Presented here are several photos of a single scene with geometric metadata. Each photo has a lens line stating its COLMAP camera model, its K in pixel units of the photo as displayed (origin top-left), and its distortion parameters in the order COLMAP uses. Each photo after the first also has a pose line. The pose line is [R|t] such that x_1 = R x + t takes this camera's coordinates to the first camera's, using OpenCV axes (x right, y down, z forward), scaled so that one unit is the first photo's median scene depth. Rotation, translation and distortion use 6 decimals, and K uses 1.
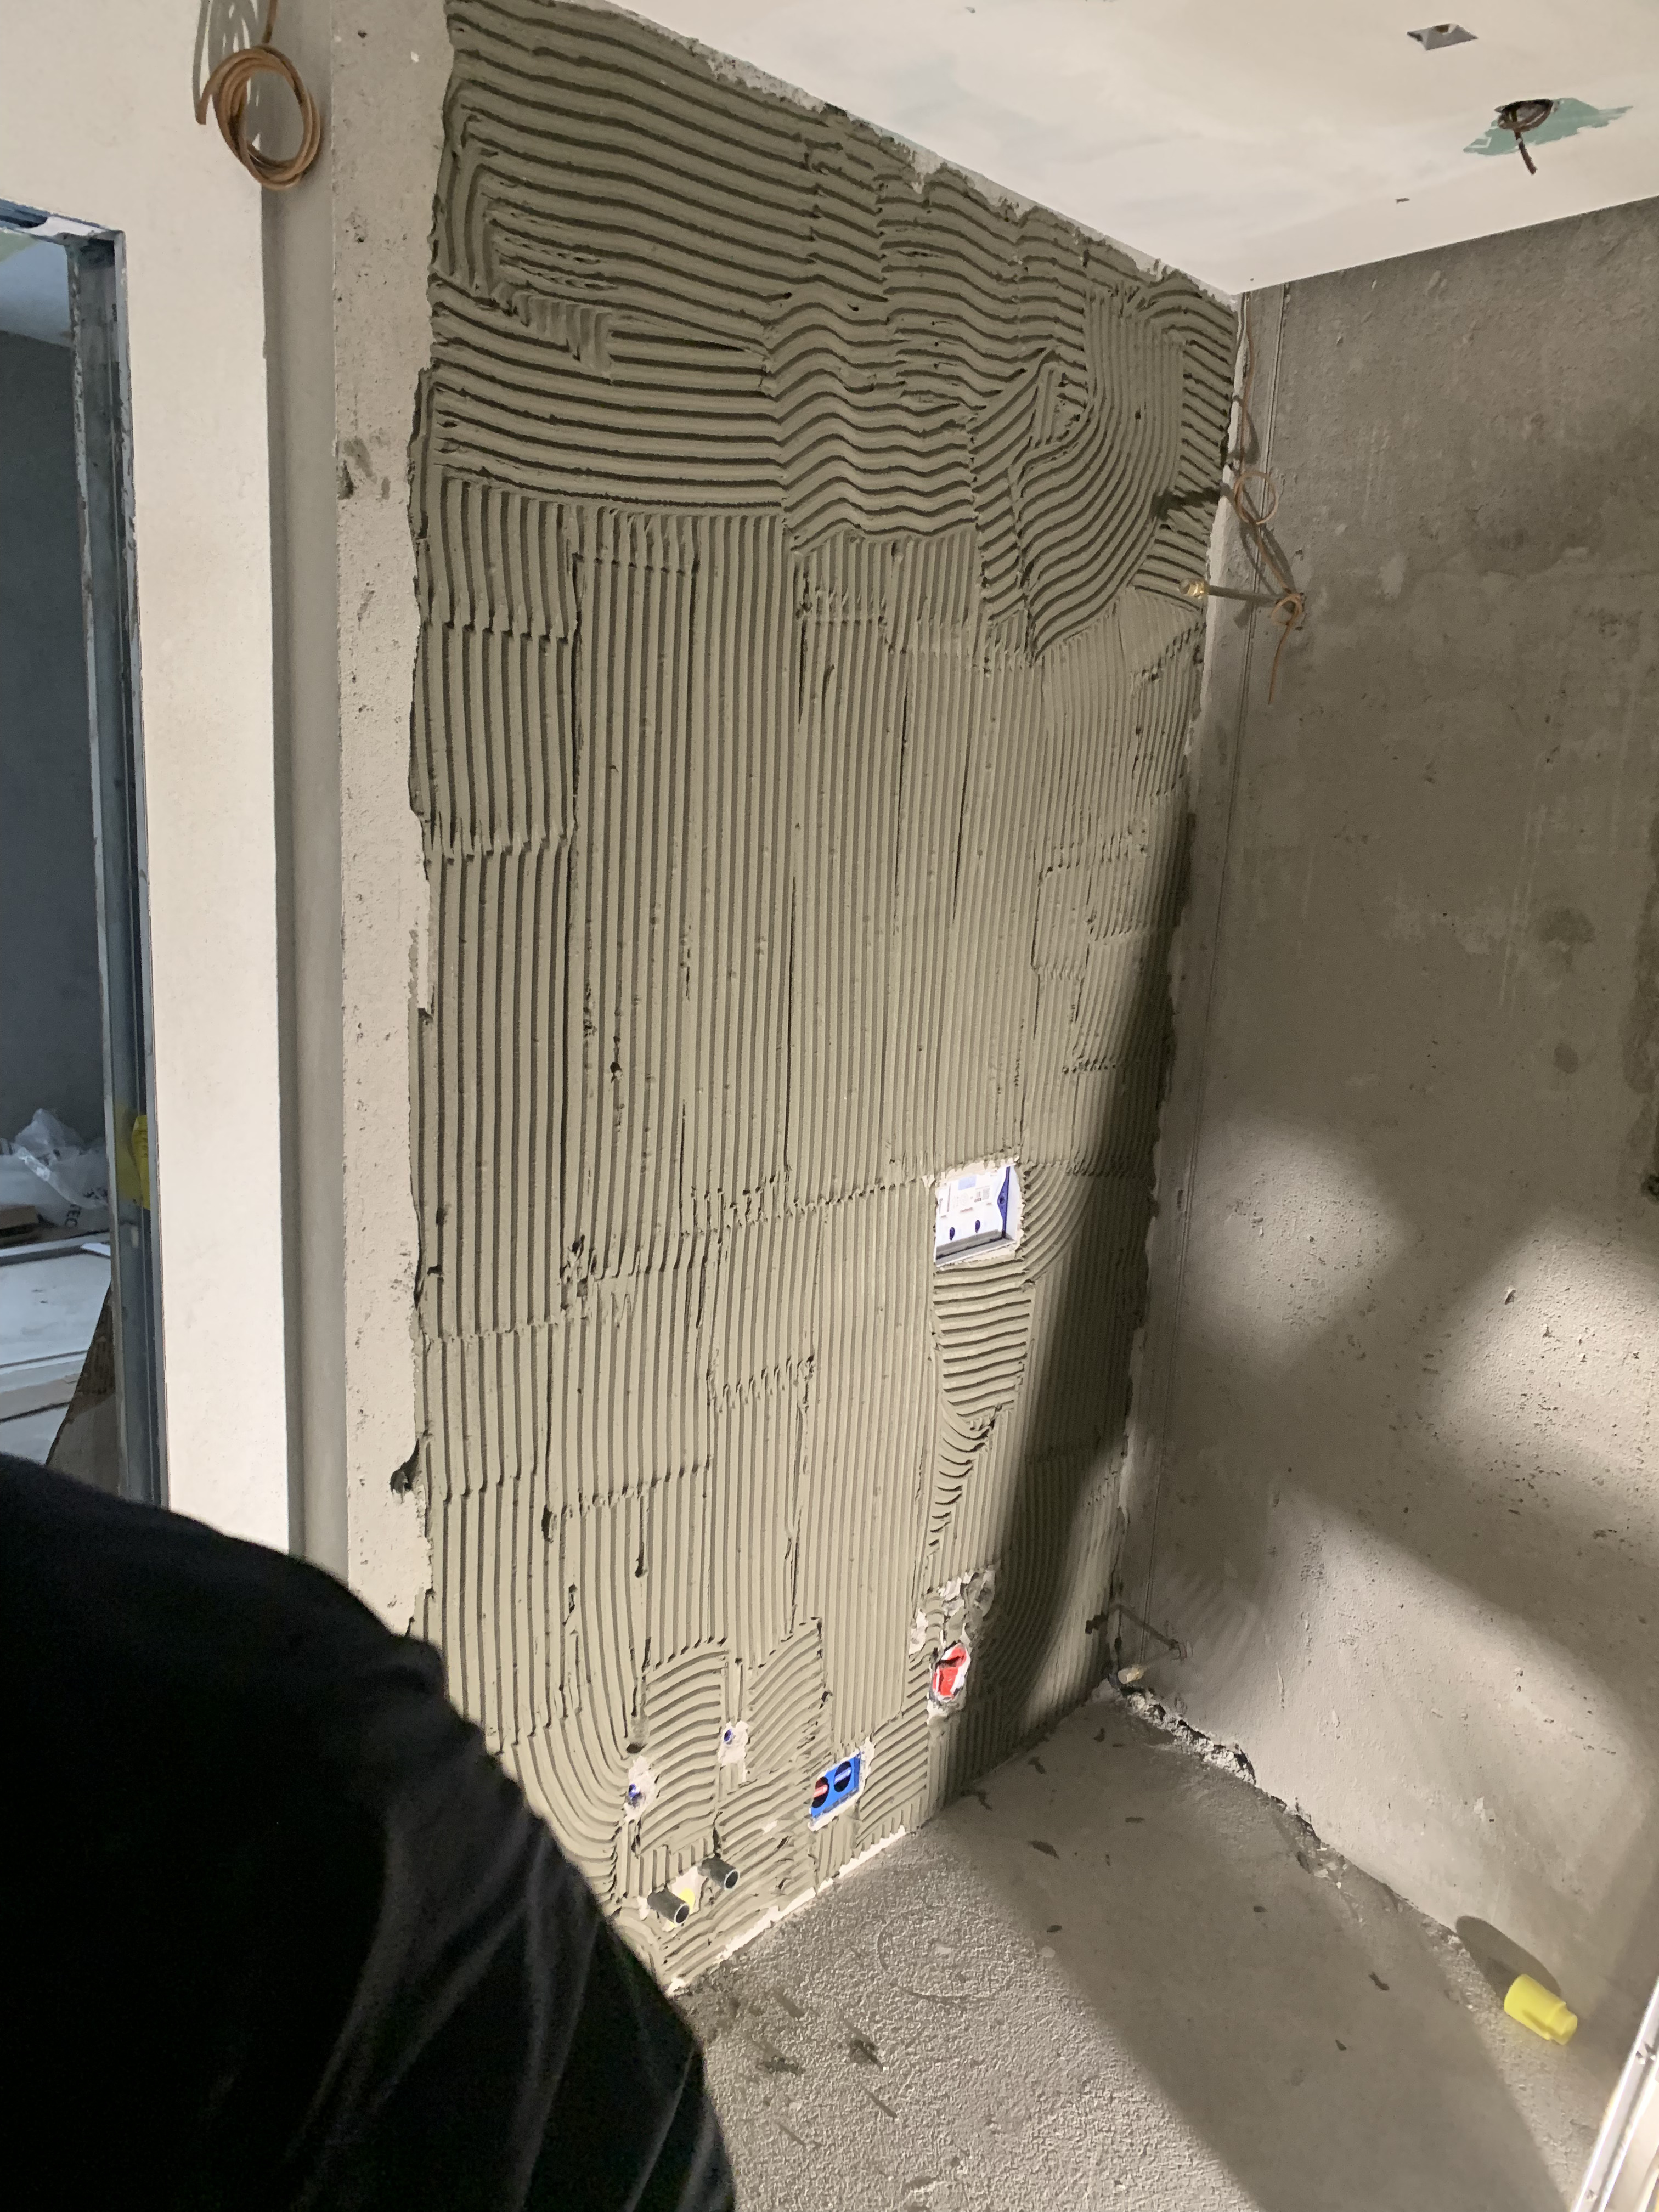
lens RADIAL K [[1659.9, 0, 871.5], [0, 1659.9, 1103.9], [0, 0, 1]] dist [0.003266, 0.008346]
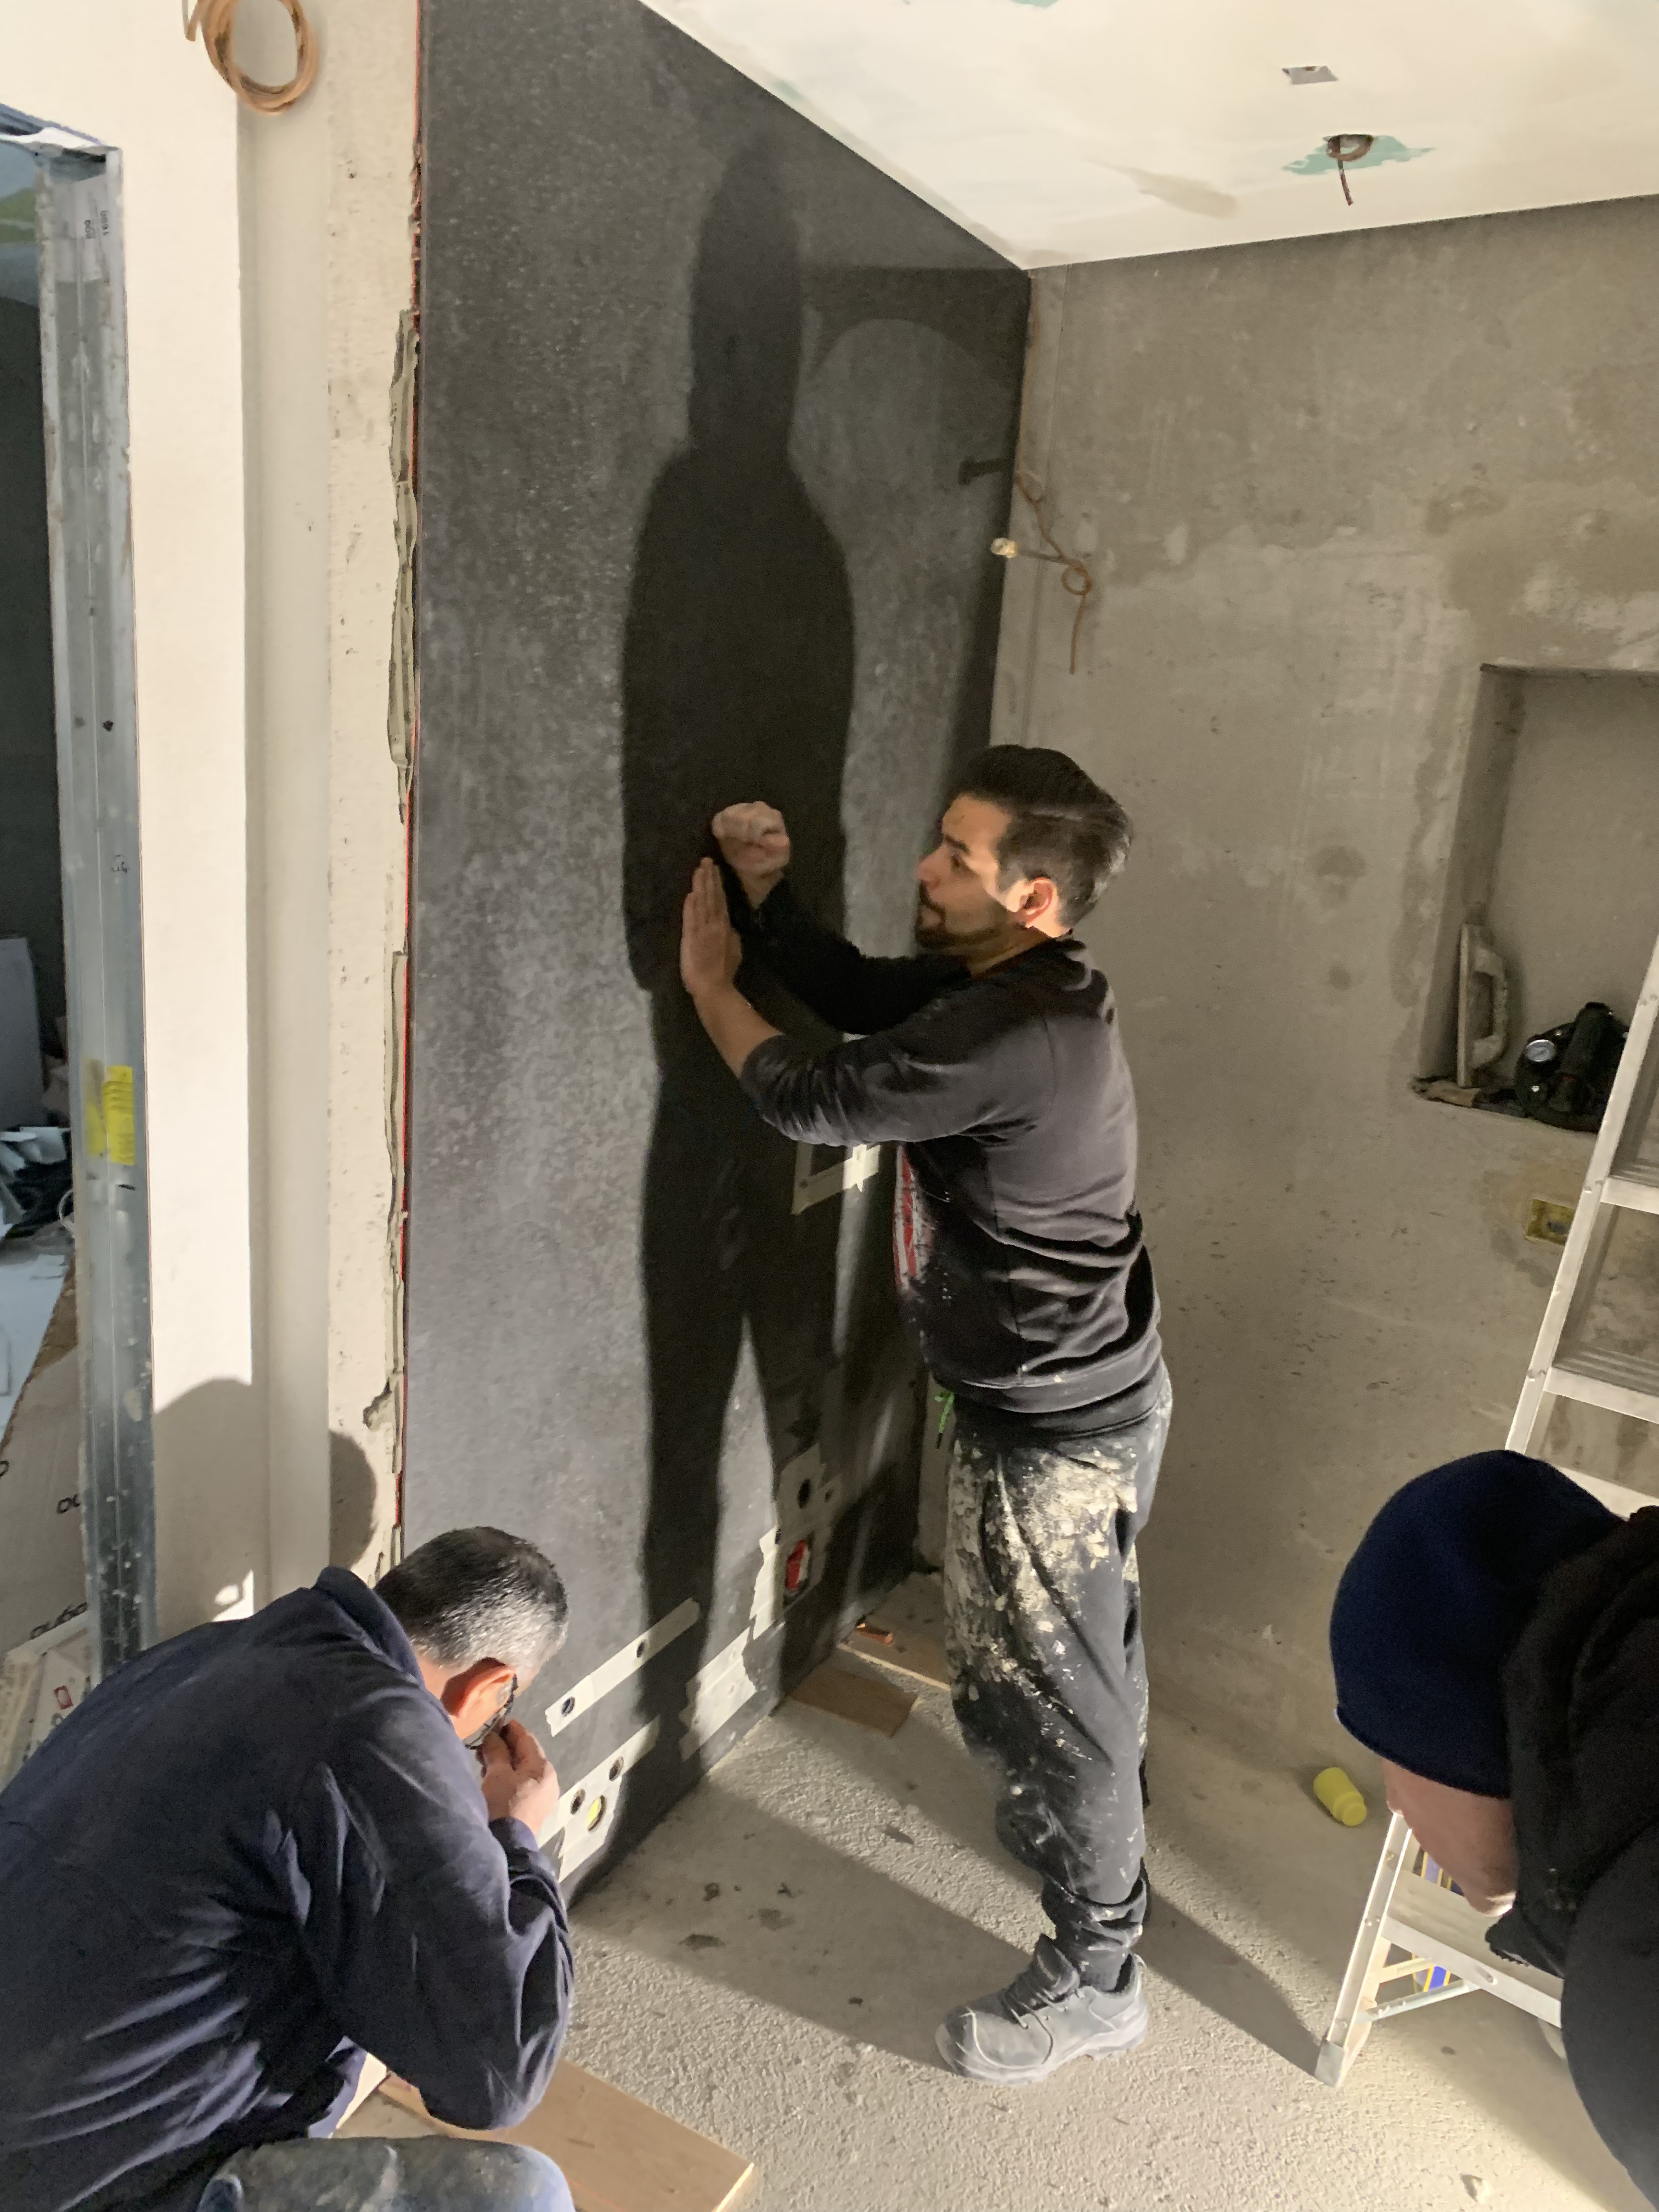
lens RADIAL K [[1670.4, 0, 829.5], [0, 1670.4, 1106.0], [0, 0, 1]] dist [0.012957, -0.004585]
pose [[0.970761, -0.040255, 0.236649, -0.216127], [0.030921, 0.998595, 0.043025, 0.000782], [-0.238048, -0.034450, 0.970642, -0.043721]]
